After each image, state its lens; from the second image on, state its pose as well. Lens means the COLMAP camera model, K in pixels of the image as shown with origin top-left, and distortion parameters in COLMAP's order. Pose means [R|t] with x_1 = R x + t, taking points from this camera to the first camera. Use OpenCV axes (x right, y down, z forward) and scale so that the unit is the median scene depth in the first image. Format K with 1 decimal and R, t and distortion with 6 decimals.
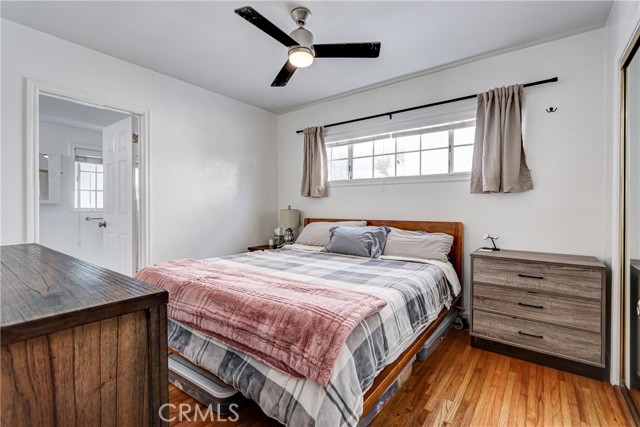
lens RADIAL K [[292.2, 0, 319.5], [0, 292.2, 210.9], [0, 0, 1]] dist [0.001853, -0.001761]
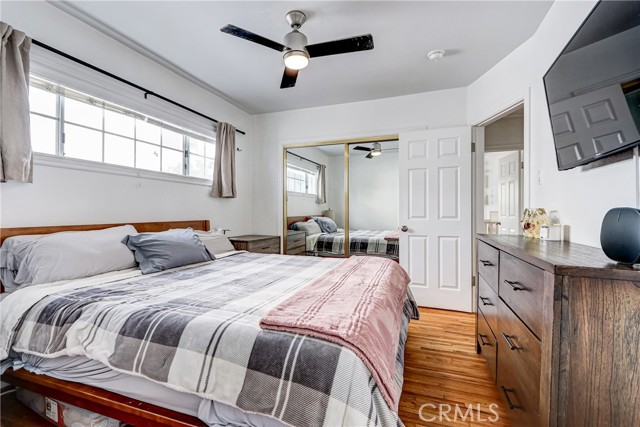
lens RADIAL K [[292.2, 0, 320.9], [0, 292.2, 215.2], [0, 0, 1]] dist [0.001853, -0.001761]
pose [[-0.300355, -0.020752, 0.953602, -0.729097], [-0.004488, 0.999783, 0.020343, -0.006566], [-0.953817, 0.001831, -0.300383, 0.826842]]
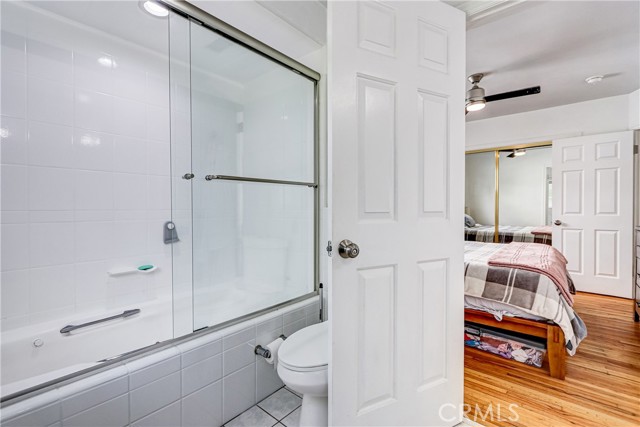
lens RADIAL K [[292.2, 0, 320.0], [0, 292.2, 213.3], [0, 0, 1]] dist [0.001853, -0.001761]
pose [[0.057550, -0.026104, 0.998001, -1.009917], [-0.000317, 0.999658, 0.026166, -0.008622], [-0.998343, -0.001822, 0.057522, 1.073491]]
